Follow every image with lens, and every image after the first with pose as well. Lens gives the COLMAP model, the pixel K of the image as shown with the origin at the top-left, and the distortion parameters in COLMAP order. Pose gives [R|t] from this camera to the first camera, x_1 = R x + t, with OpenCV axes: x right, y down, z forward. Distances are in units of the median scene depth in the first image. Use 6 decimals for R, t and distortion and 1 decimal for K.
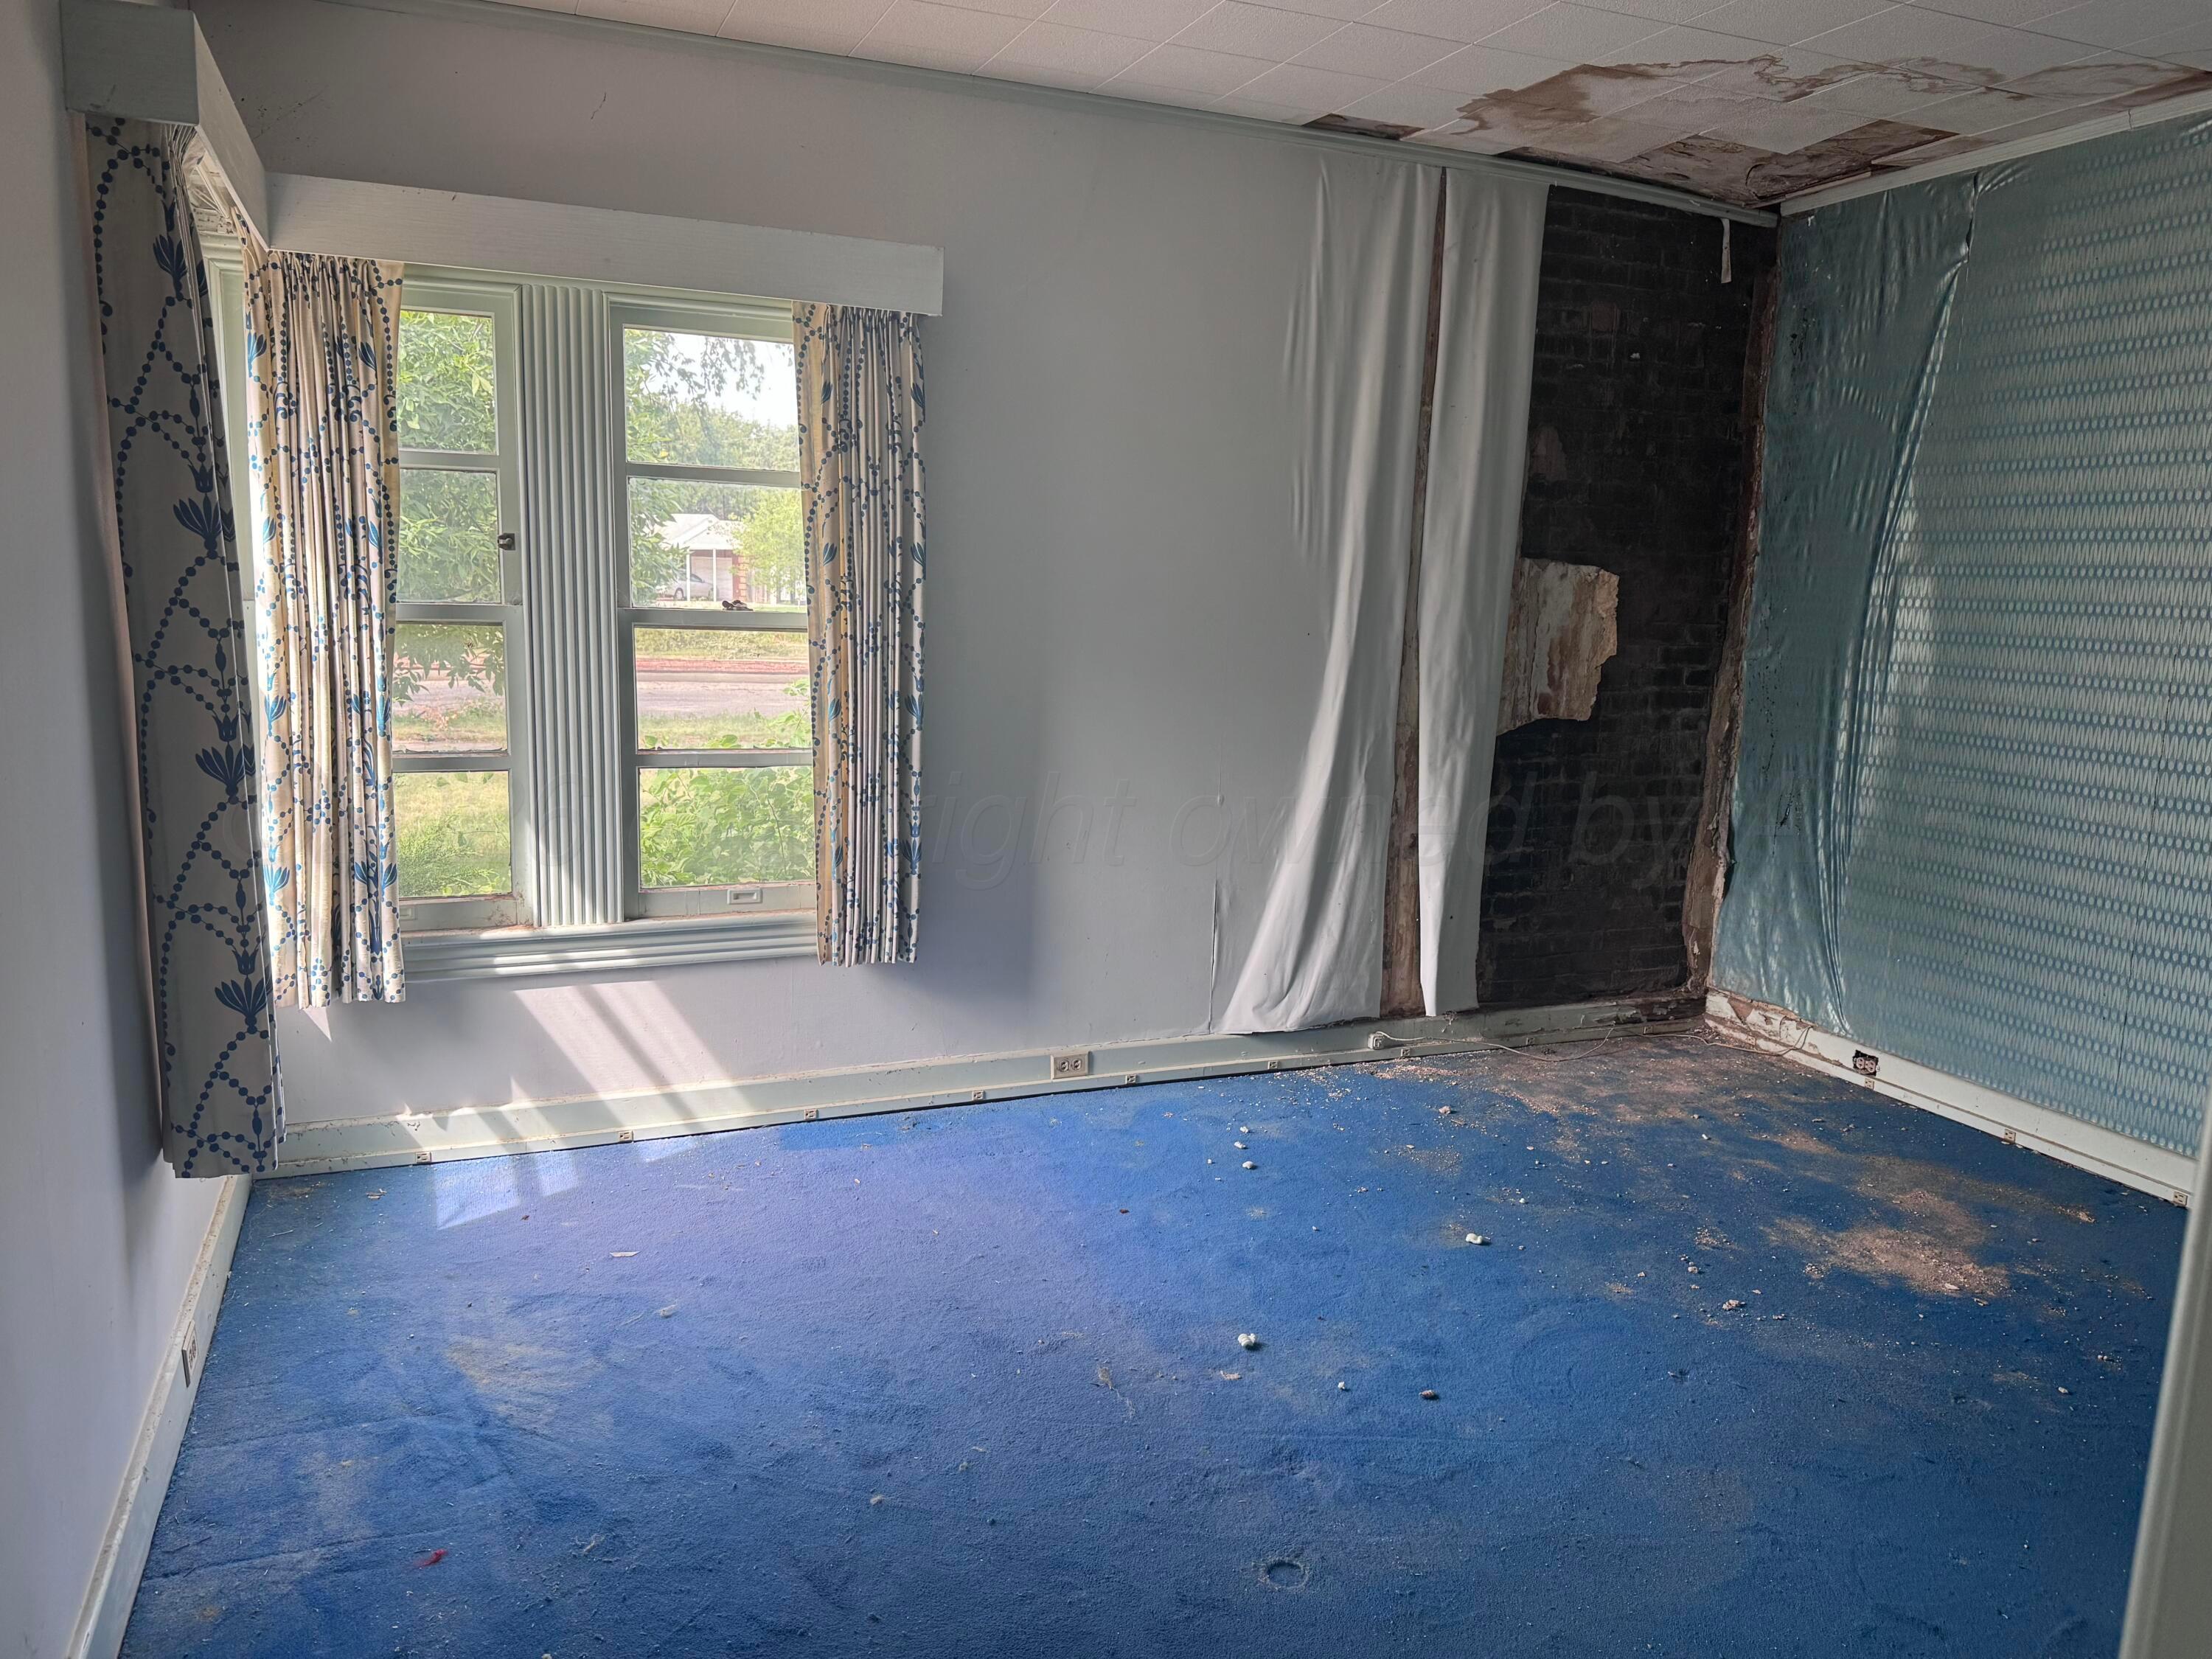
lens RADIAL K [[1584.1, 0, 1156.4], [0, 1584.1, 839.8], [0, 0, 1]] dist [0.228419, -0.443324]
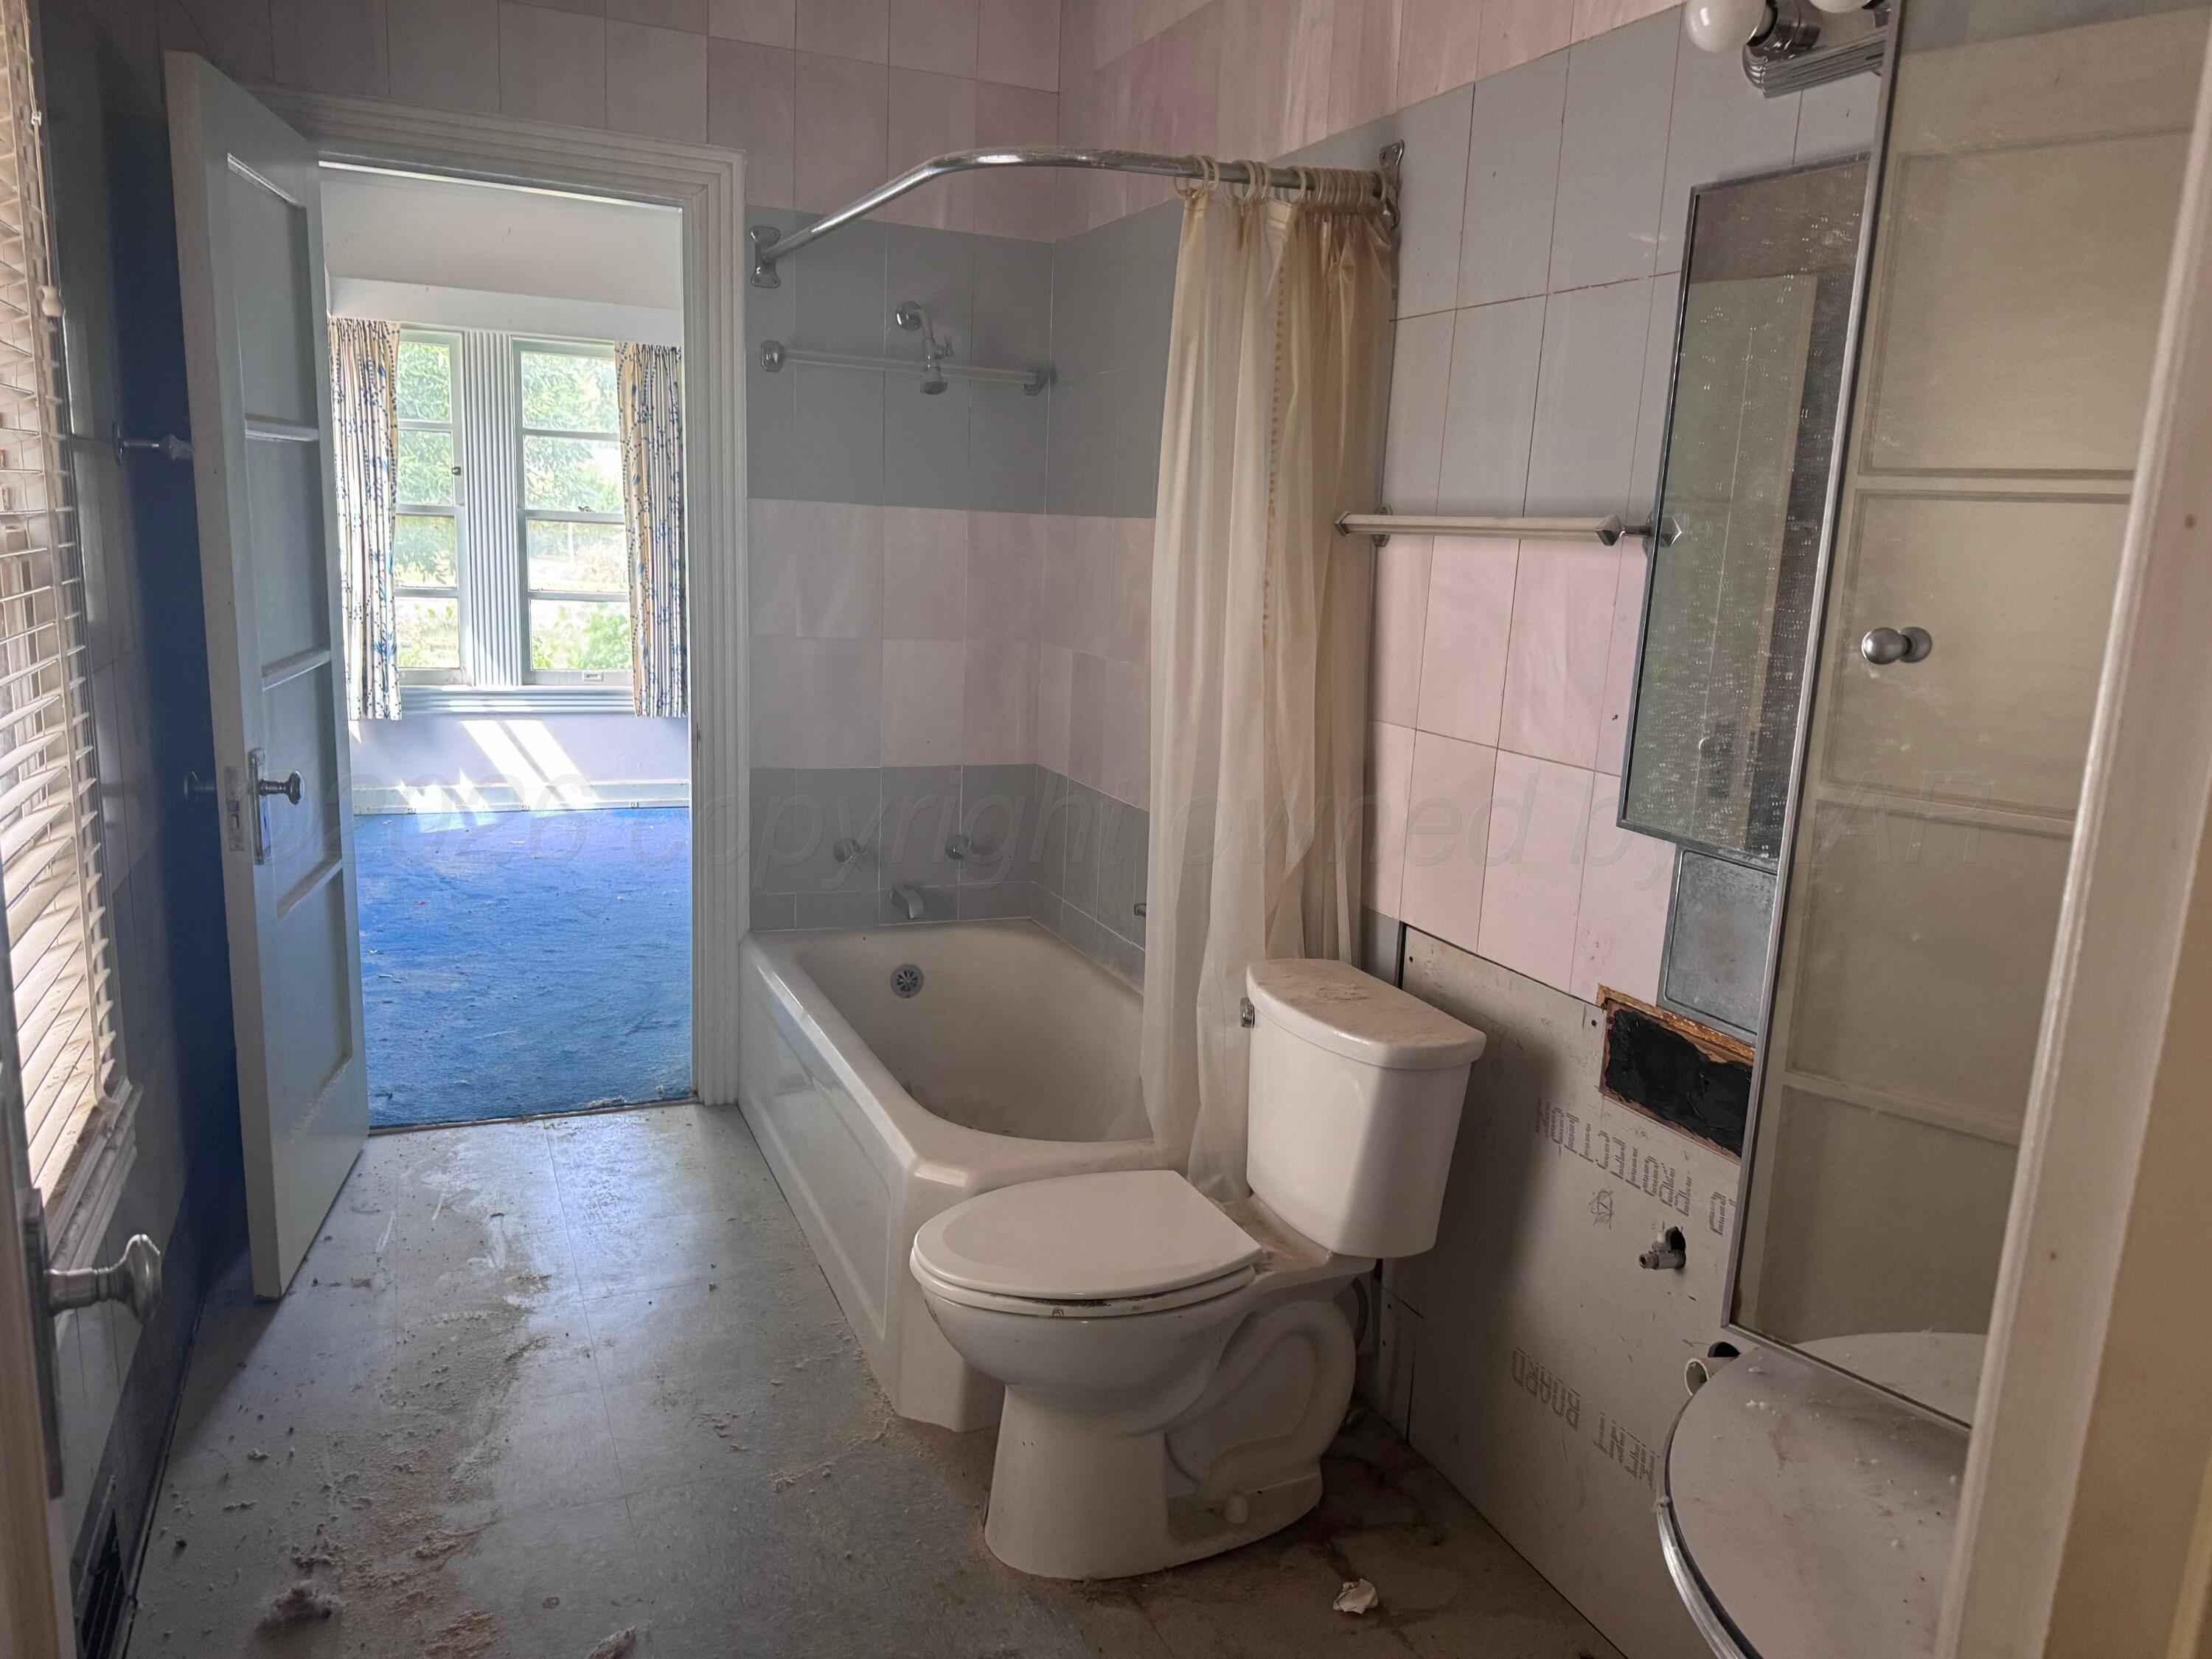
lens RADIAL K [[1584.1, 0, 1156.4], [0, 1584.1, 839.8], [0, 0, 1]] dist [0.228419, -0.443324]
pose [[0.999819, 0.012270, 0.014514, 0.351736], [-0.012716, 0.999438, 0.031013, 0.157690], [-0.014126, -0.031192, 0.999414, -0.821080]]
